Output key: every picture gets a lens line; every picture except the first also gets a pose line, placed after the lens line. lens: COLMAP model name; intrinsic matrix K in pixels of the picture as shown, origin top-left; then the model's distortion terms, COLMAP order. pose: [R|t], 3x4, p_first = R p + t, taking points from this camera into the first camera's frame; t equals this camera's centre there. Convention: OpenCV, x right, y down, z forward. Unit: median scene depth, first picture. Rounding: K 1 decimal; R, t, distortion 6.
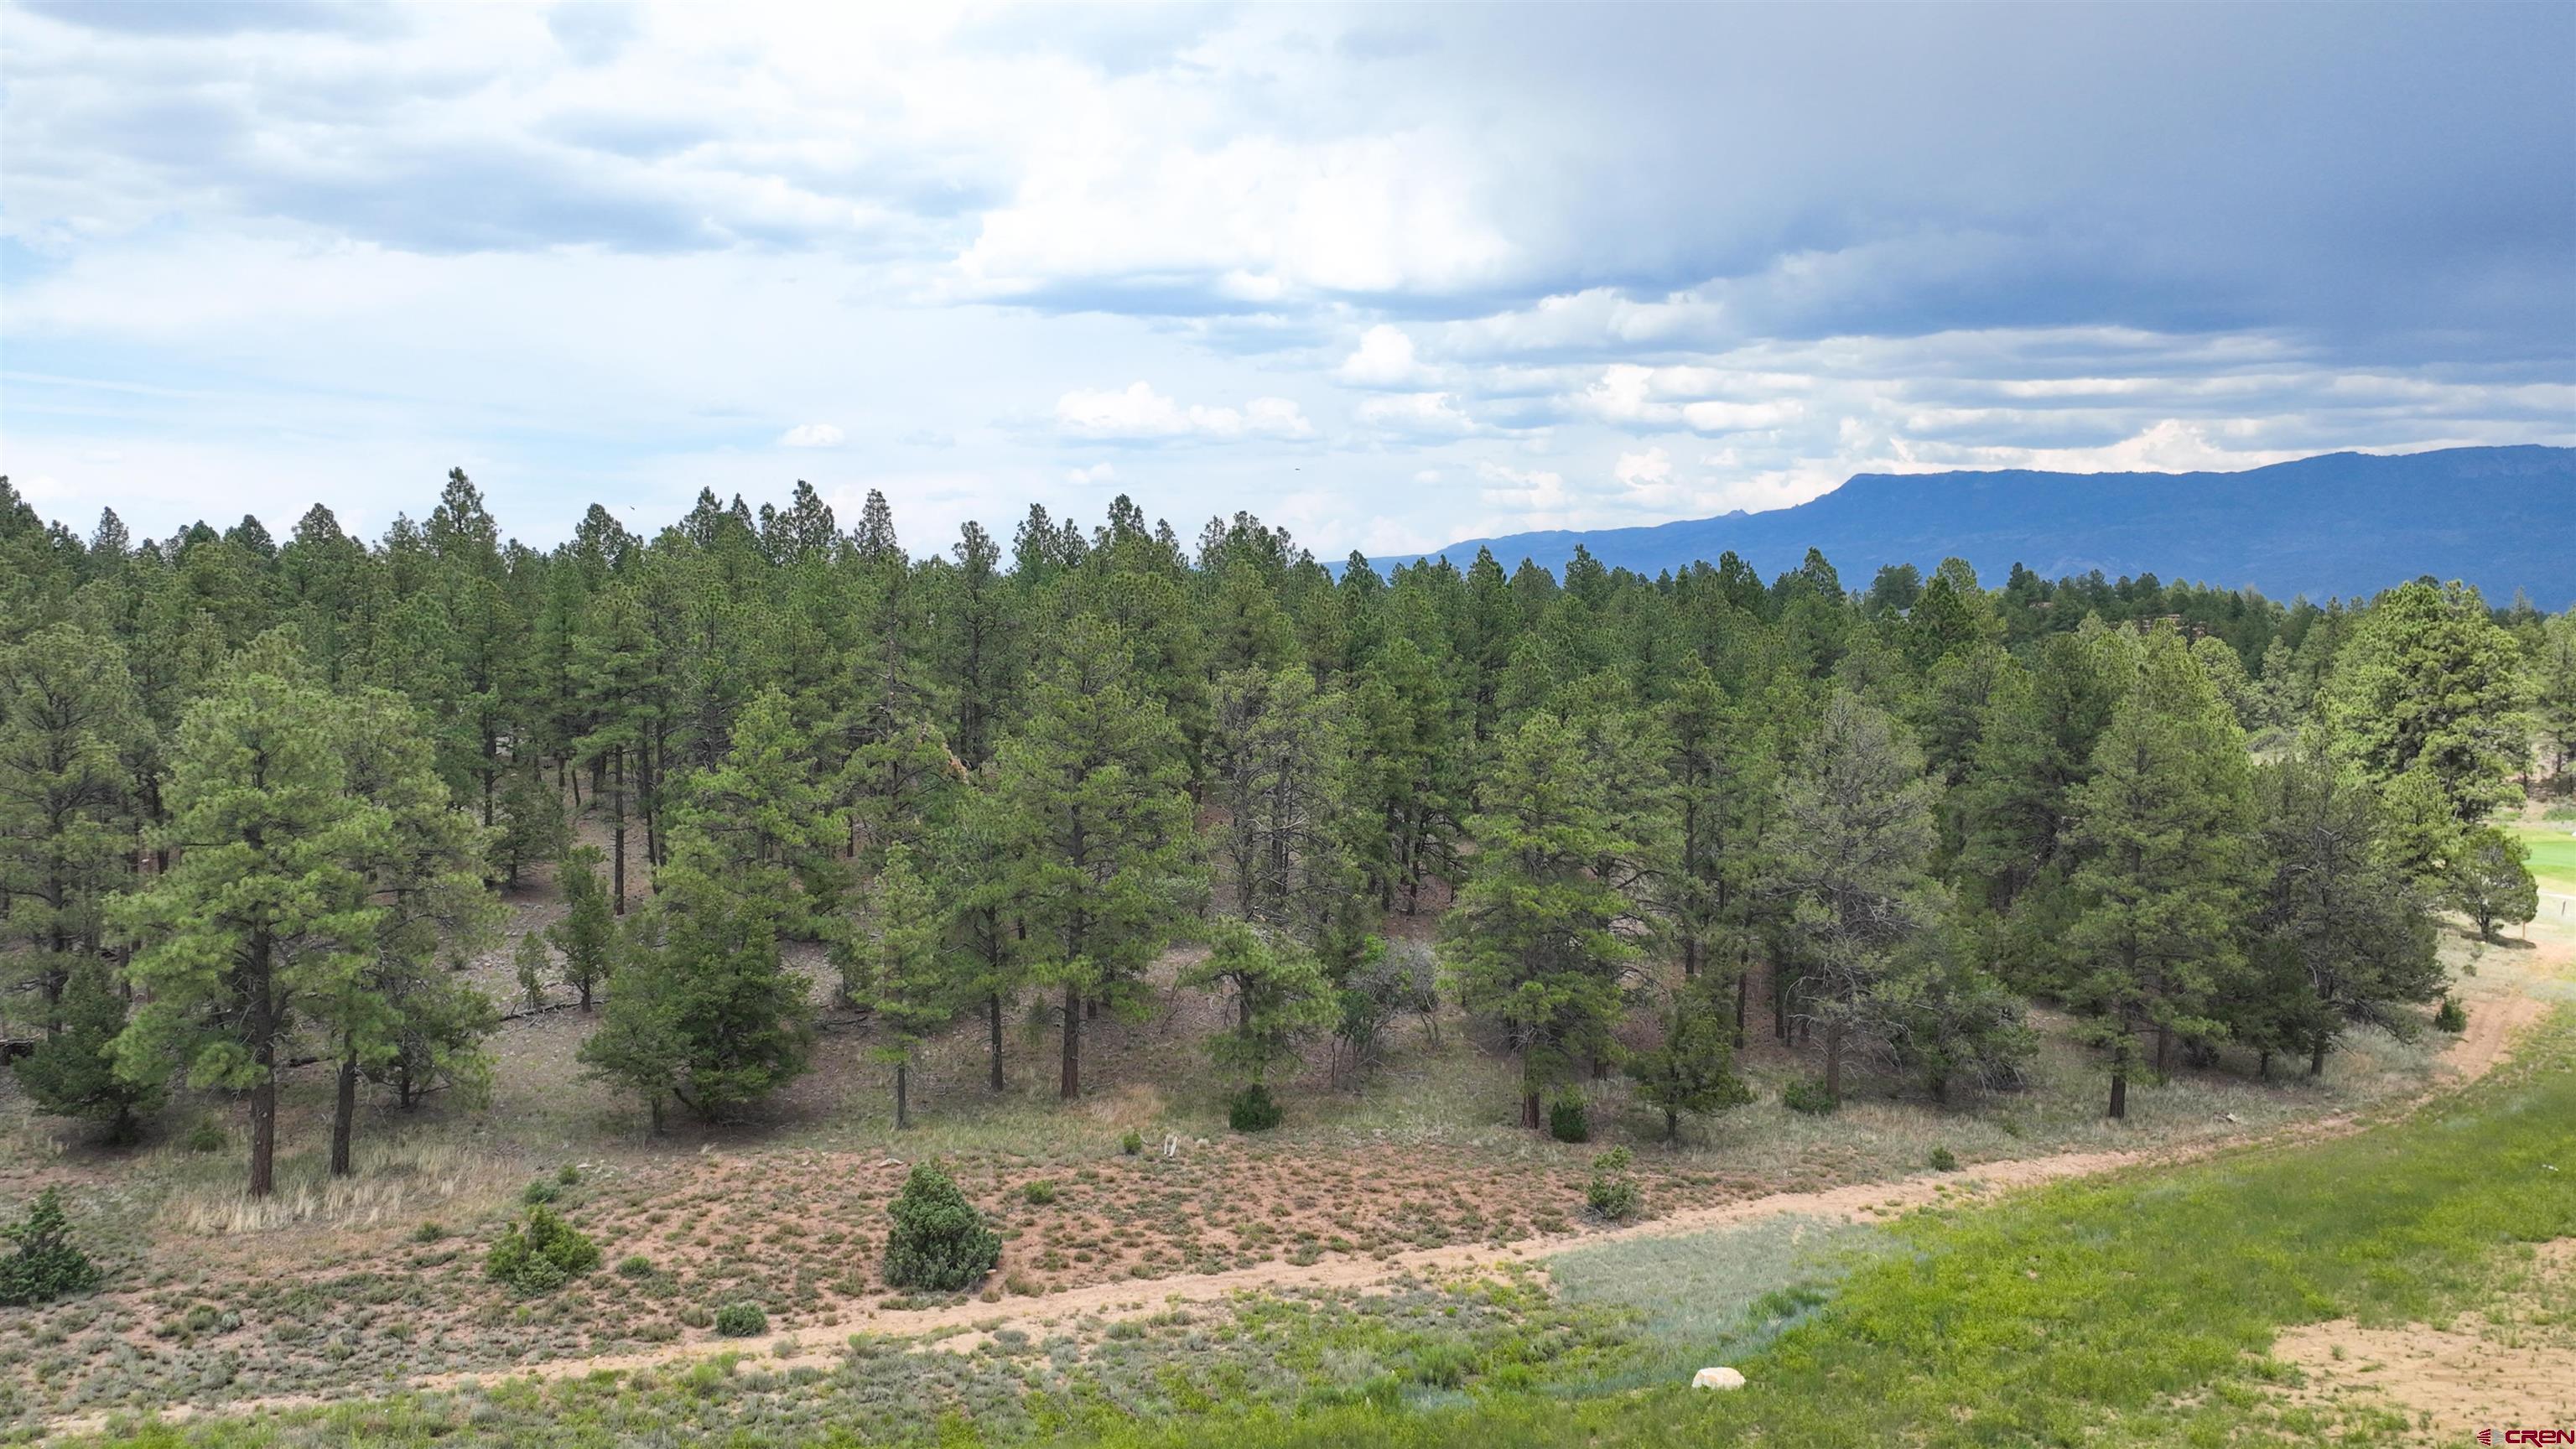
lens RADIAL K [[2246.2, 0, 1305.7], [0, 2246.2, 719.0], [0, 0, 1]] dist [0.013125, -0.025869]
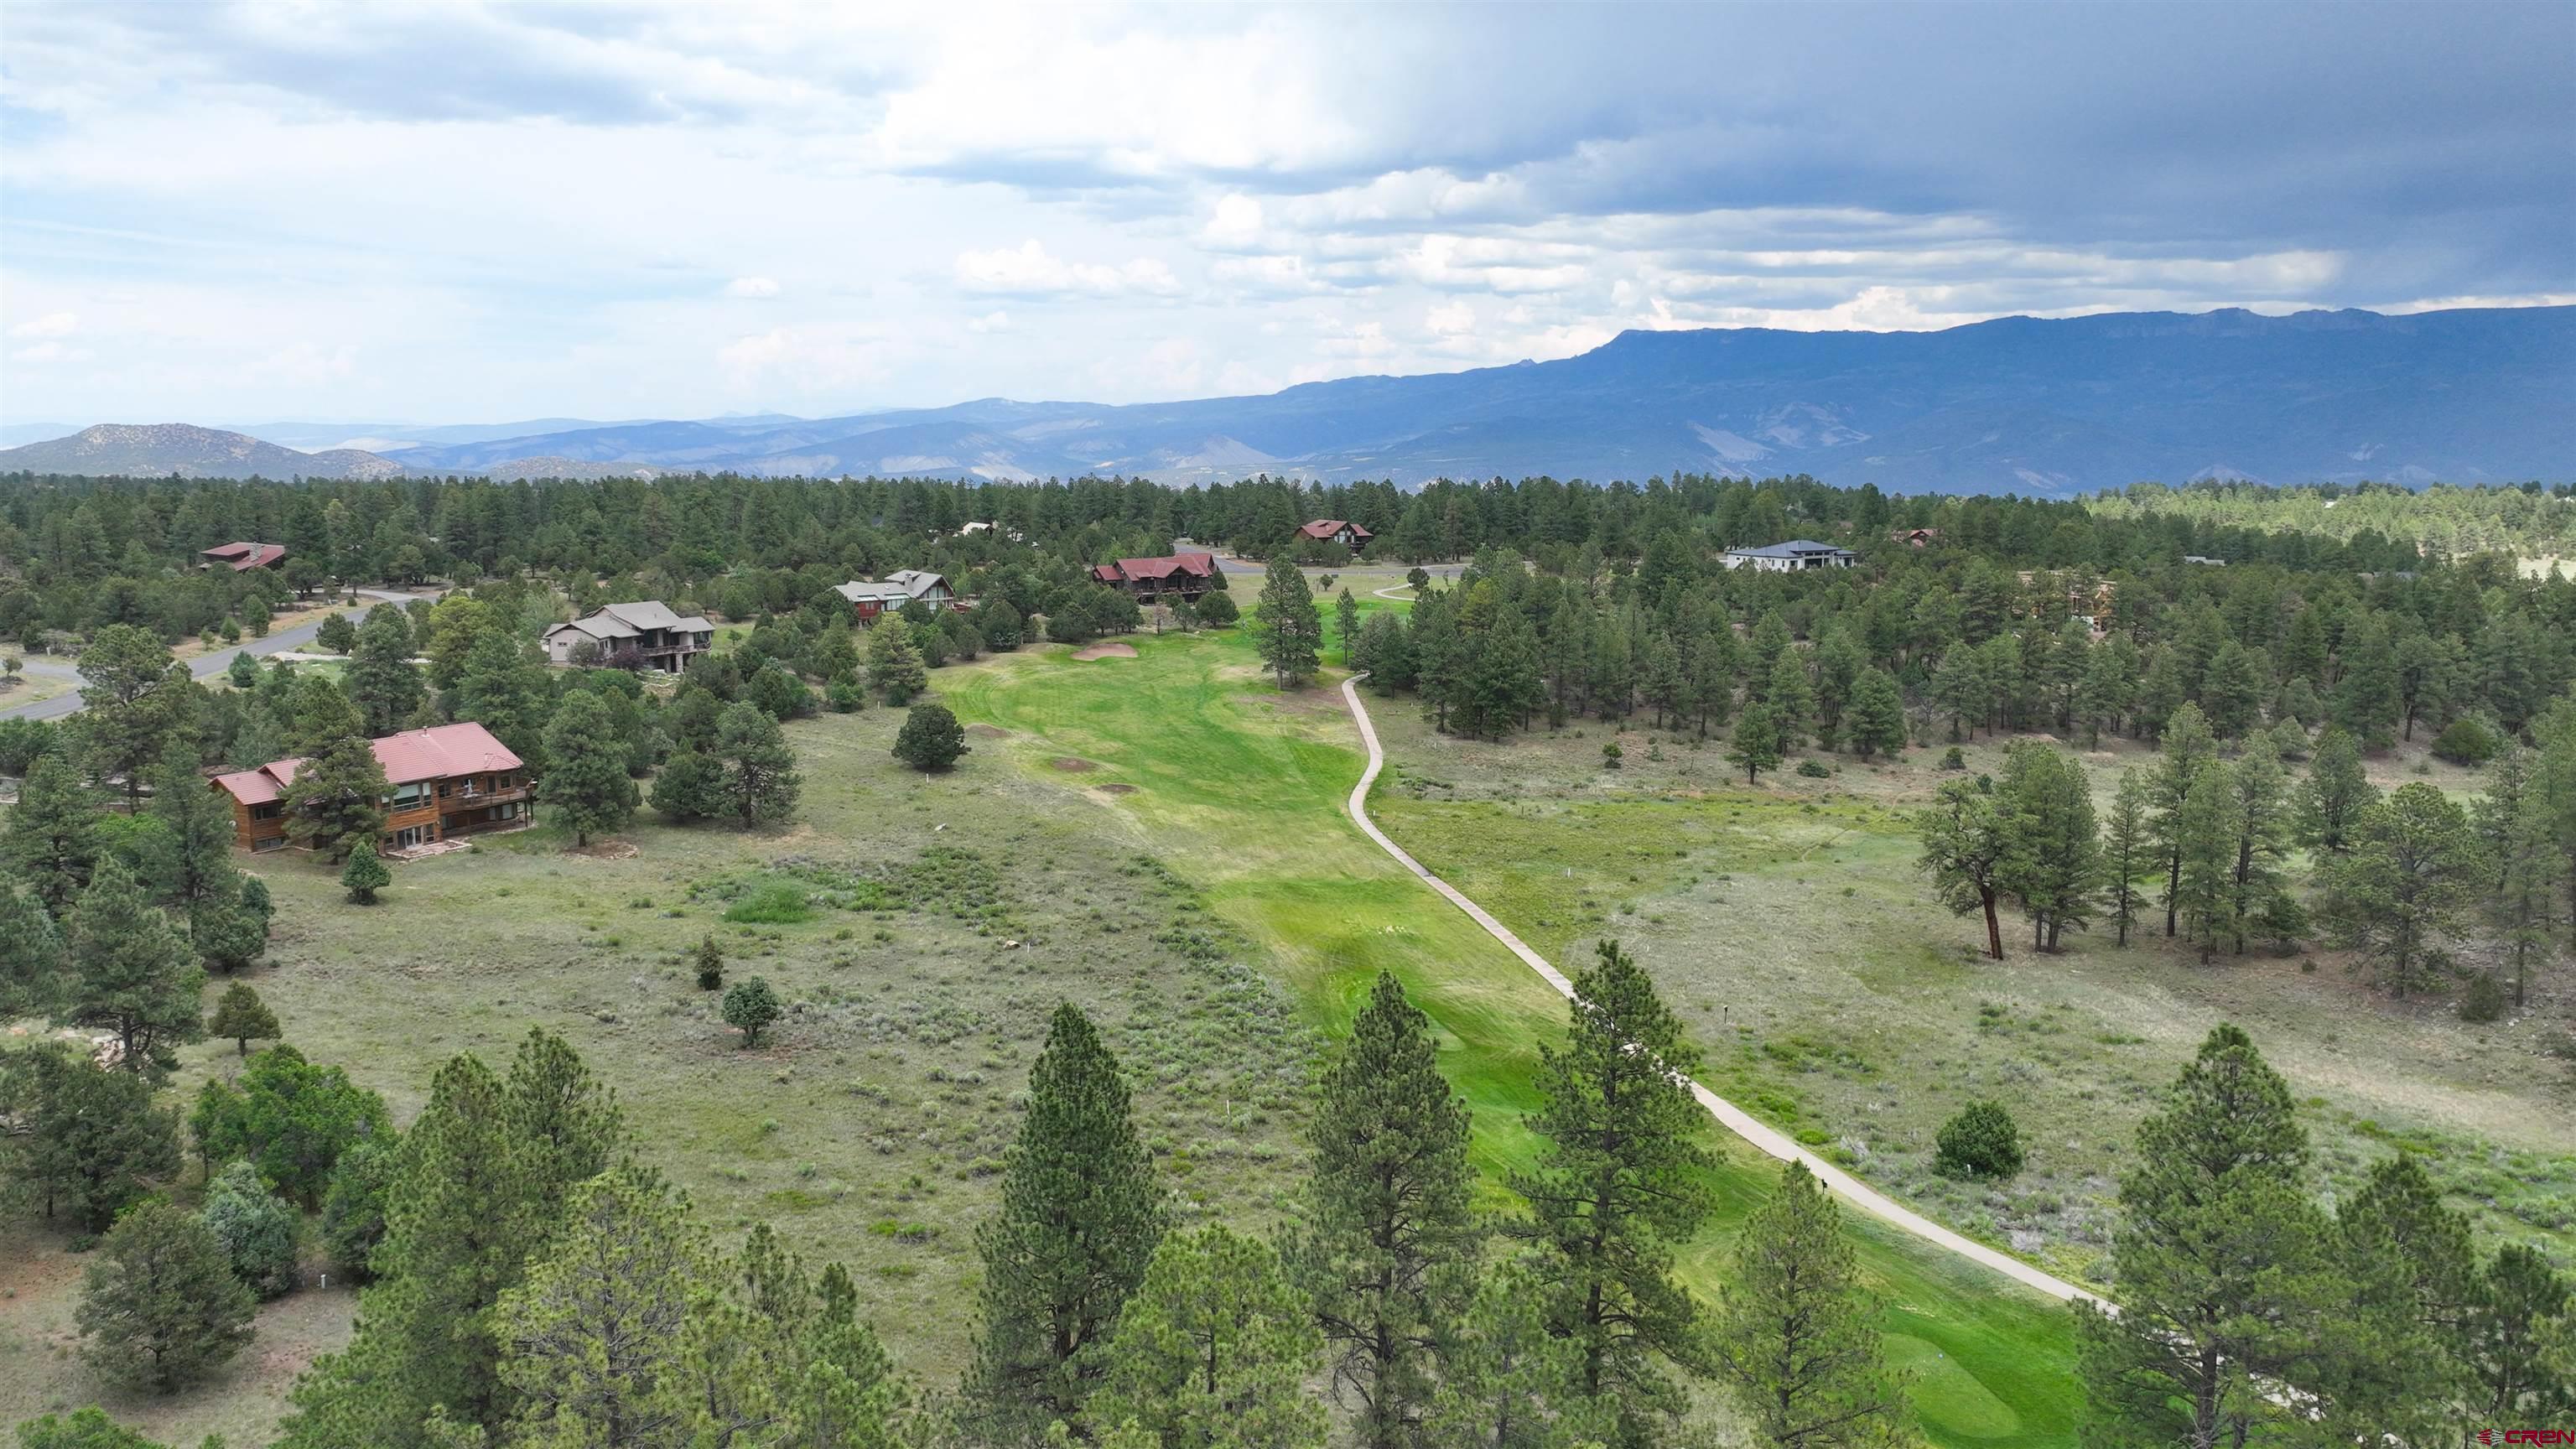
lens RADIAL K [[1839.8, 0, 1299.3], [0, 1839.8, 725.5], [0, 0, 1]] dist [0.005745, 0.005000]
pose [[0.997632, -0.004906, 0.068606, 0.140981], [-0.002356, 0.994431, 0.105365, -0.351670], [-0.068741, -0.105277, 0.992064, 2.145204]]
